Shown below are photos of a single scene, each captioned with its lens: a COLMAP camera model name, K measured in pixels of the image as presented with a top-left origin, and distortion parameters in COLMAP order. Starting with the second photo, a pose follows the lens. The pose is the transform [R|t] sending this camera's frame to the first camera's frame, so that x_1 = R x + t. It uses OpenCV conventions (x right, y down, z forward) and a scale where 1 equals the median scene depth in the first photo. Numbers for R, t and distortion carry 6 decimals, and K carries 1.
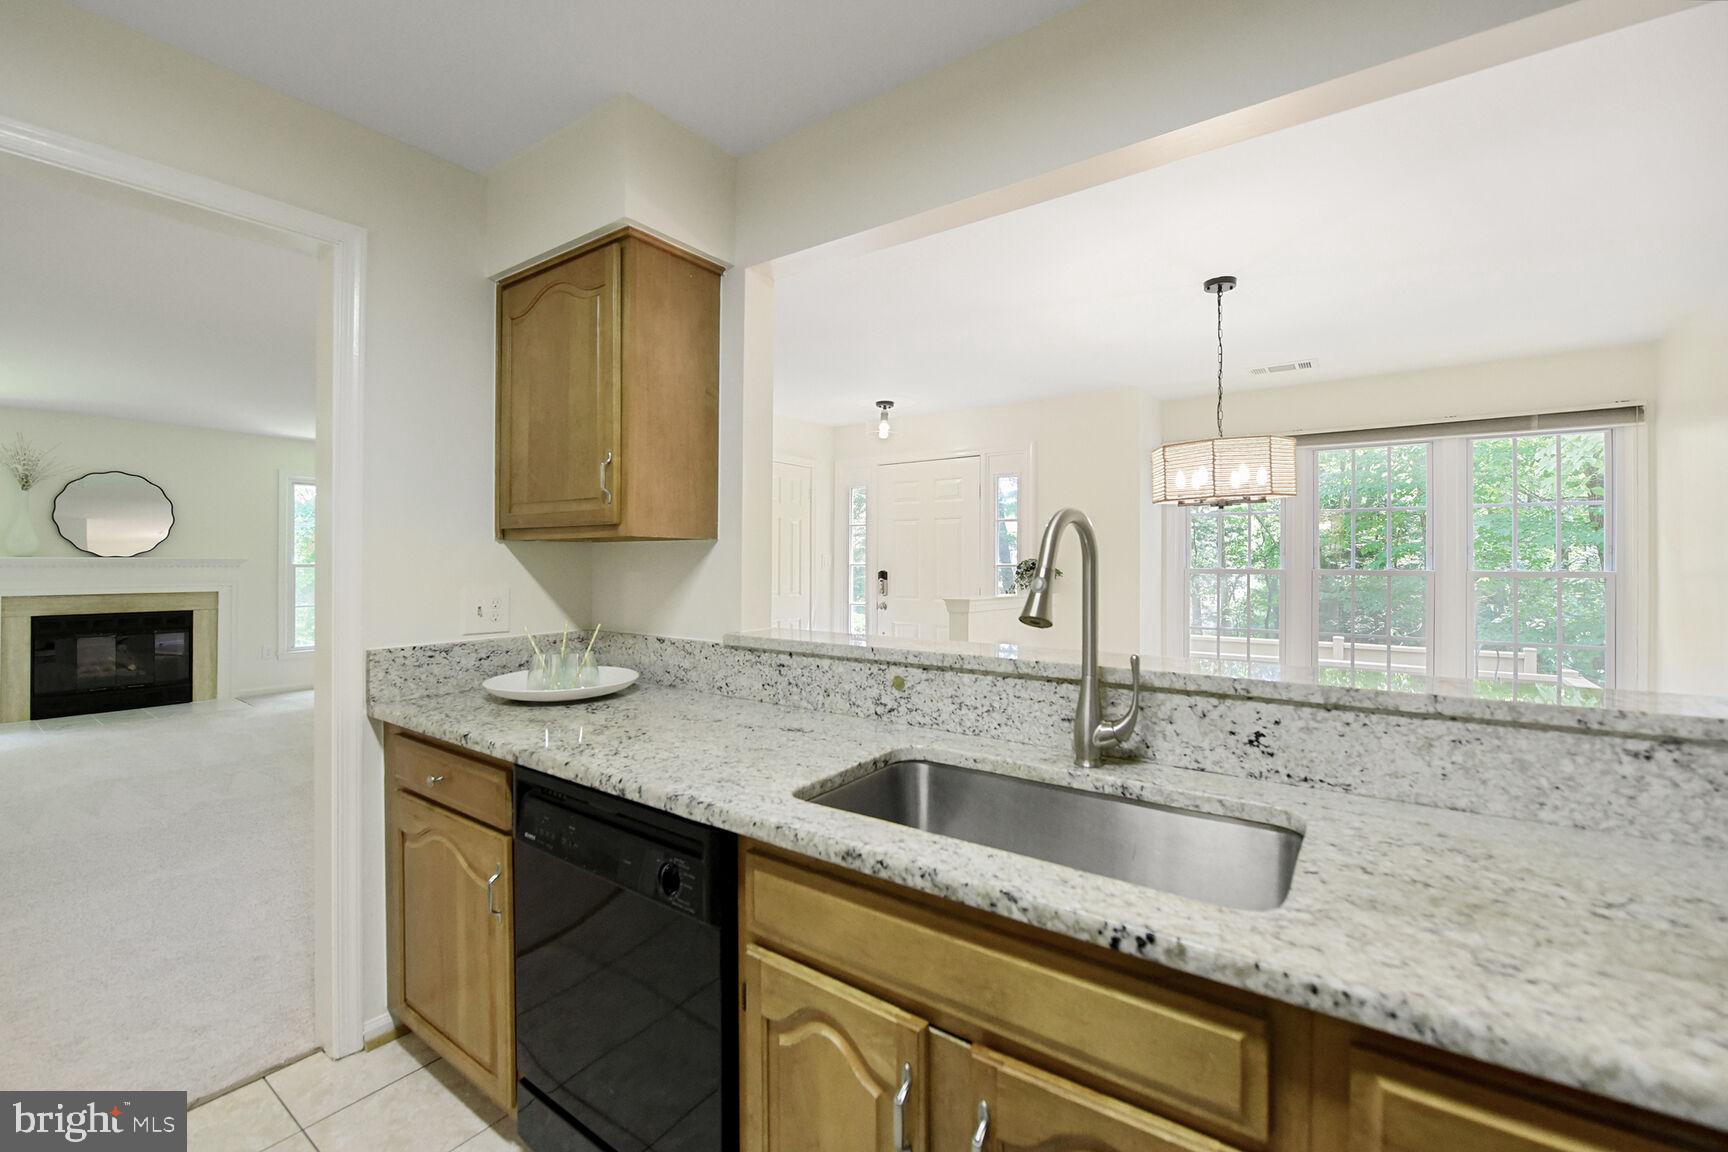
lens RADIAL K [[712.7, 0, 860.5], [0, 712.7, 575.0], [0, 0, 1]] dist [-0.005445, -0.001232]
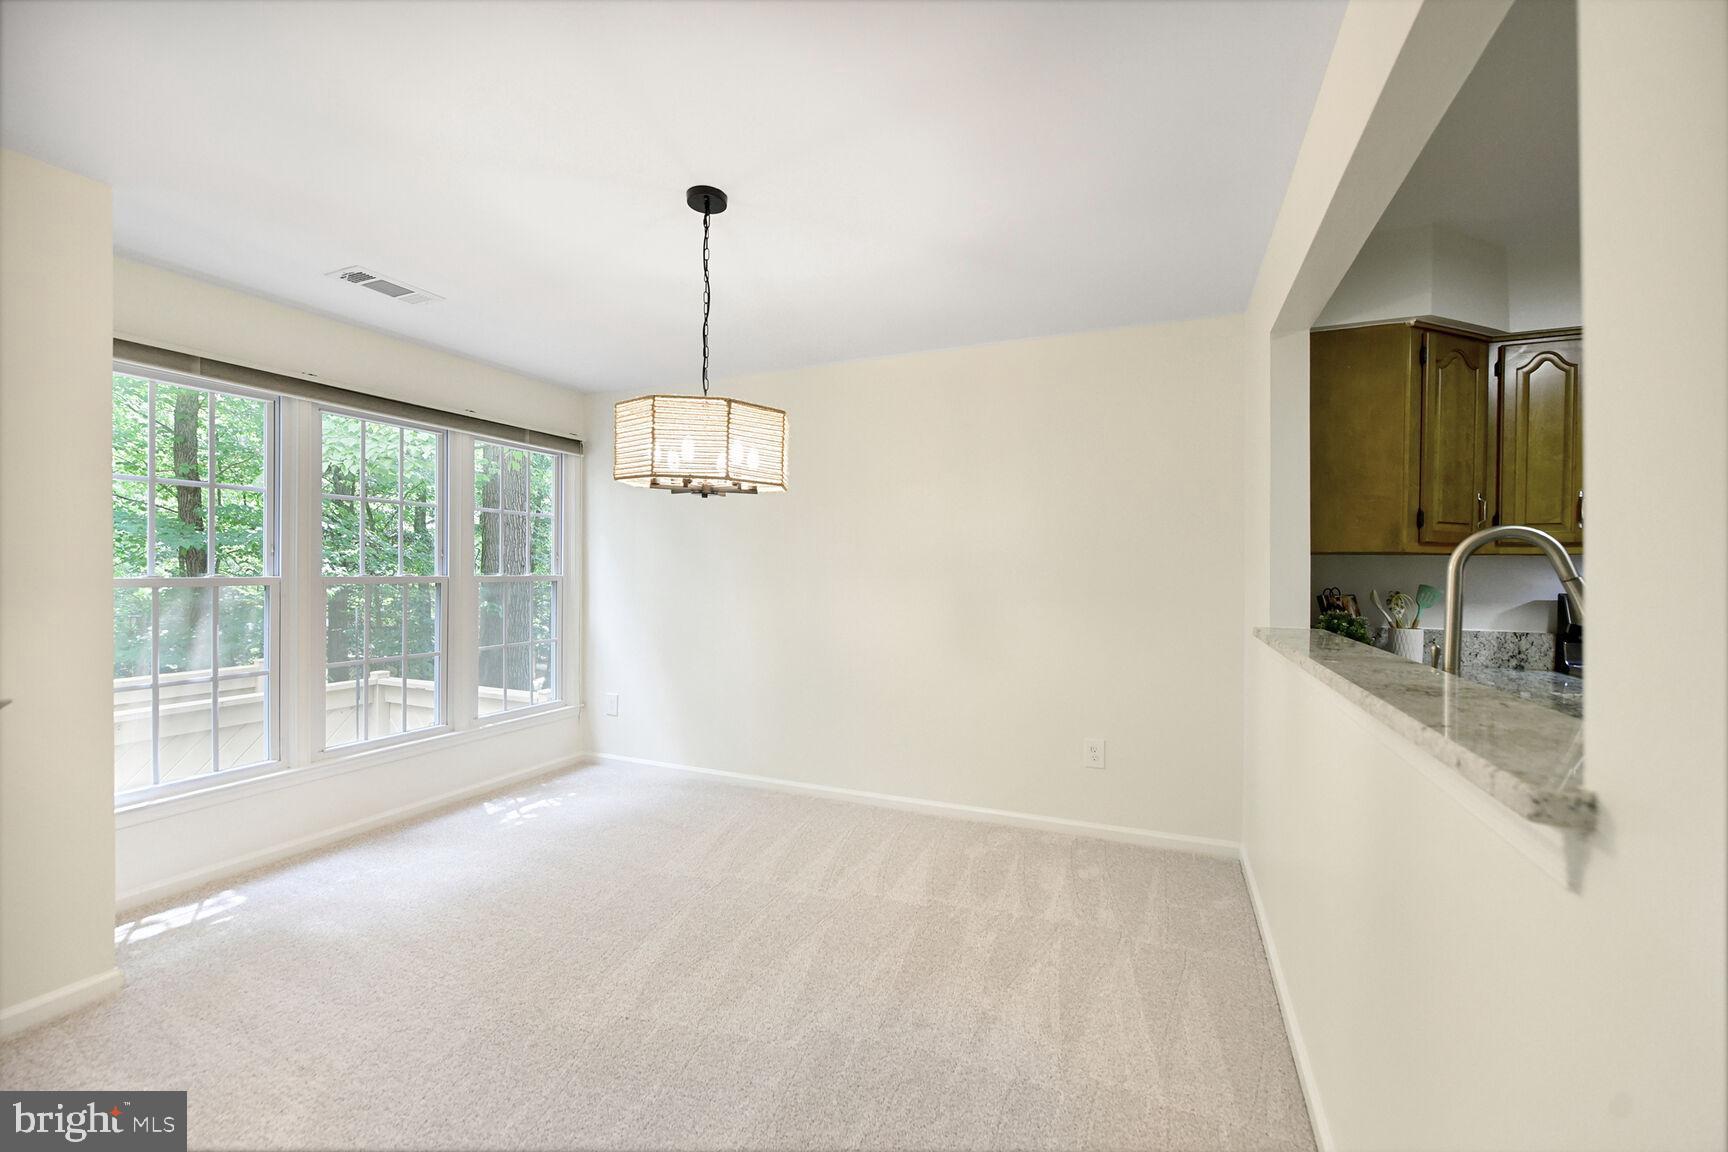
lens RADIAL K [[683.3, 0, 888.7], [0, 683.3, 572.3], [0, 0, 1]] dist [-0.009940, 0.000094]
pose [[-0.244011, -0.004907, 0.969760, -0.478124], [0.012398, 0.999890, 0.008179, -0.031855], [-0.969693, 0.014019, -0.243923, 1.928146]]
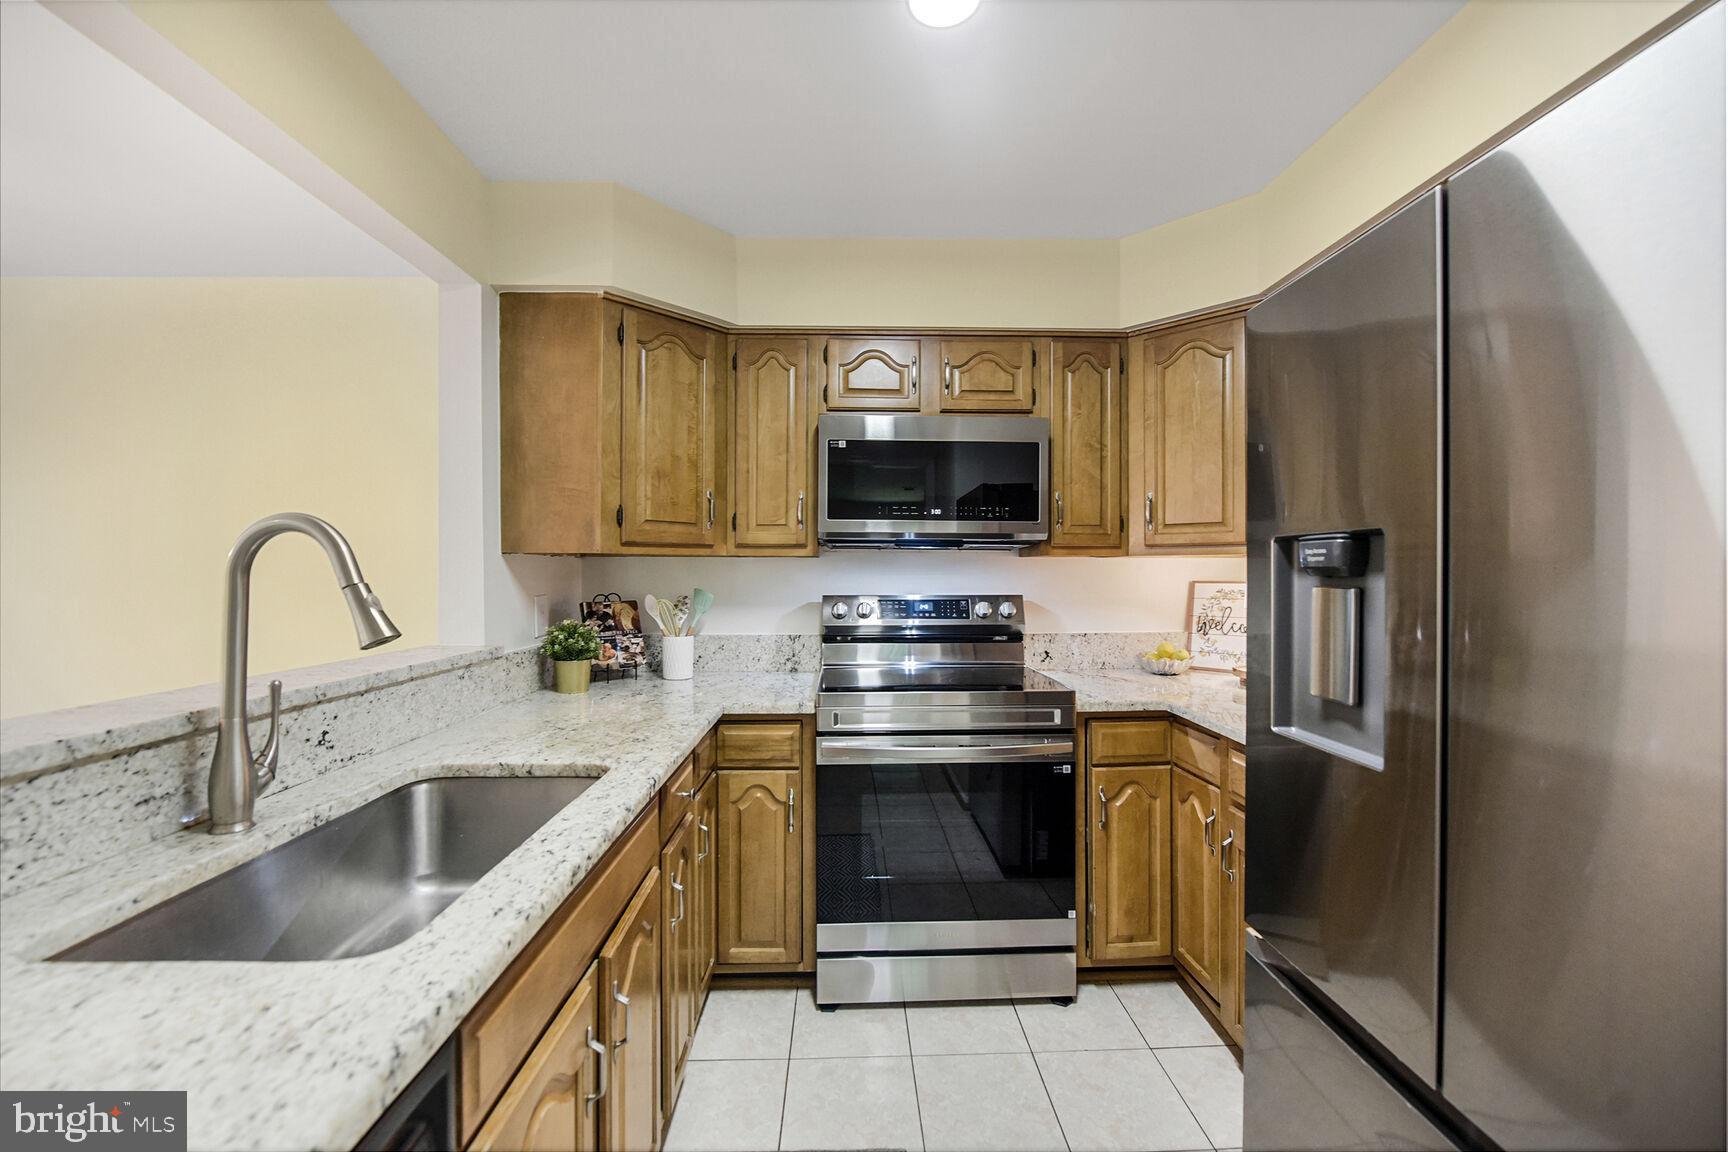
lens RADIAL K [[683.3, 0, 890.3], [0, 683.3, 572.9], [0, 0, 1]] dist [-0.009940, 0.000094]
pose [[-0.640306, 0.001375, 0.768119, -0.687375], [0.016446, 0.999794, 0.011921, -0.018233], [-0.767944, 0.020266, -0.640197, 0.849310]]
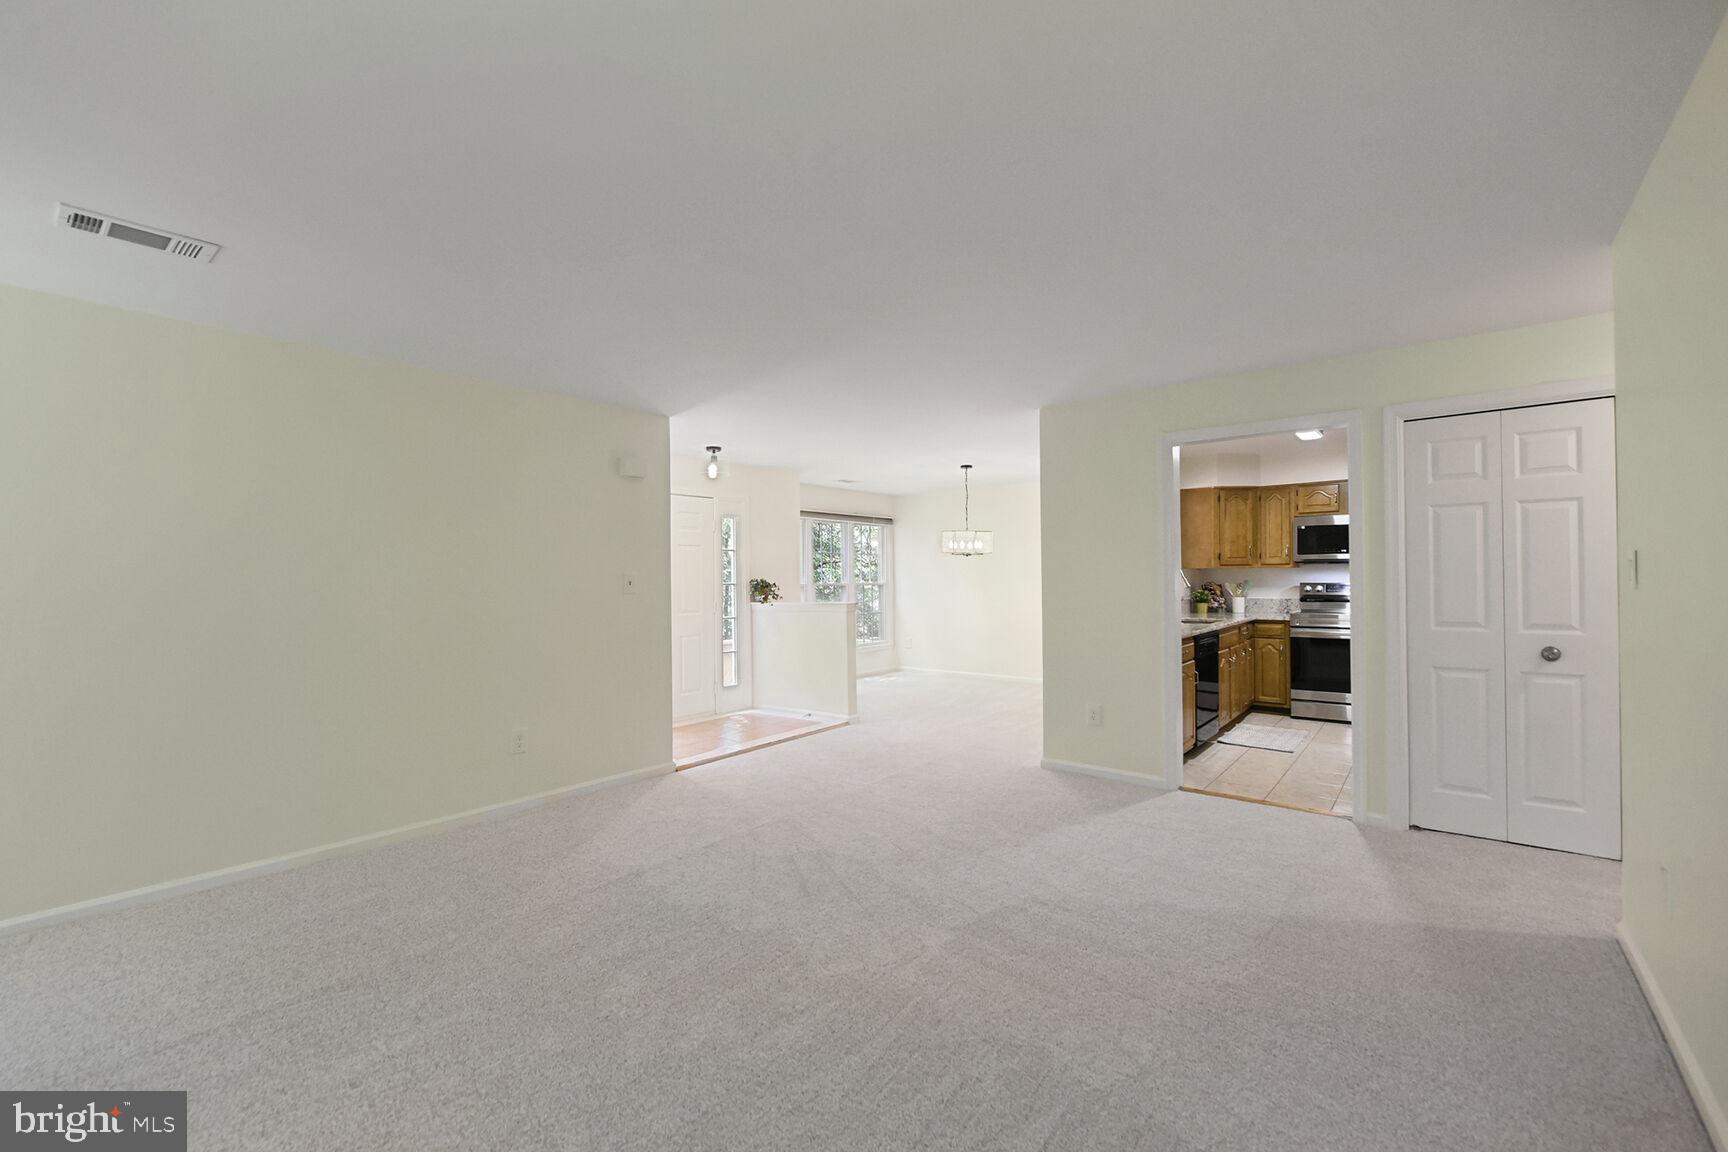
lens RADIAL K [[683.3, 0, 867.6], [0, 683.3, 578.4], [0, 0, 1]] dist [-0.009940, 0.000094]
pose [[0.071892, -0.001433, 0.997411, -3.743190], [0.029296, 0.999571, -0.000676, -0.049593], [-0.996982, 0.029268, 0.071903, 2.298325]]
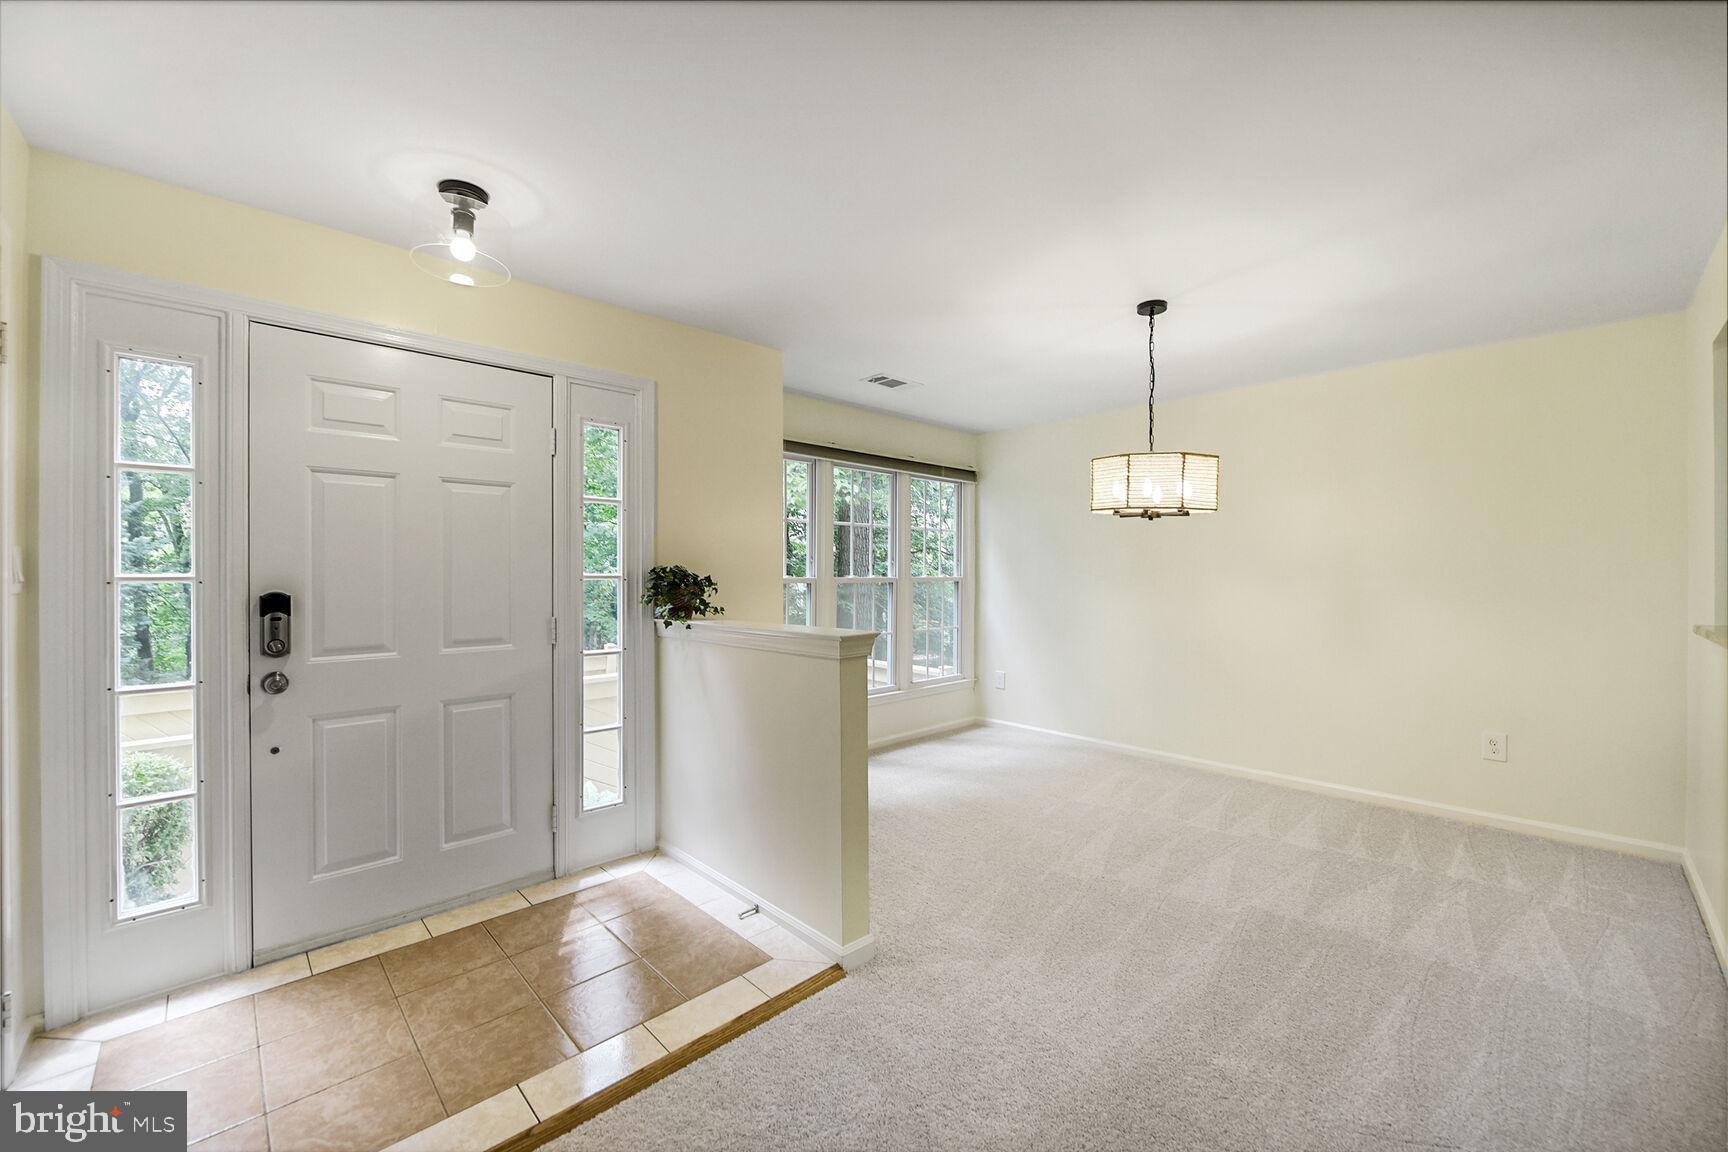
lens RADIAL K [[683.3, 0, 878.5], [0, 683.3, 577.5], [0, 0, 1]] dist [-0.009940, 0.000094]
pose [[0.169514, -0.008939, 0.985487, -1.095582], [0.016699, 0.999841, 0.006196, -0.041599], [-0.985386, 0.015407, 0.169636, 2.397817]]
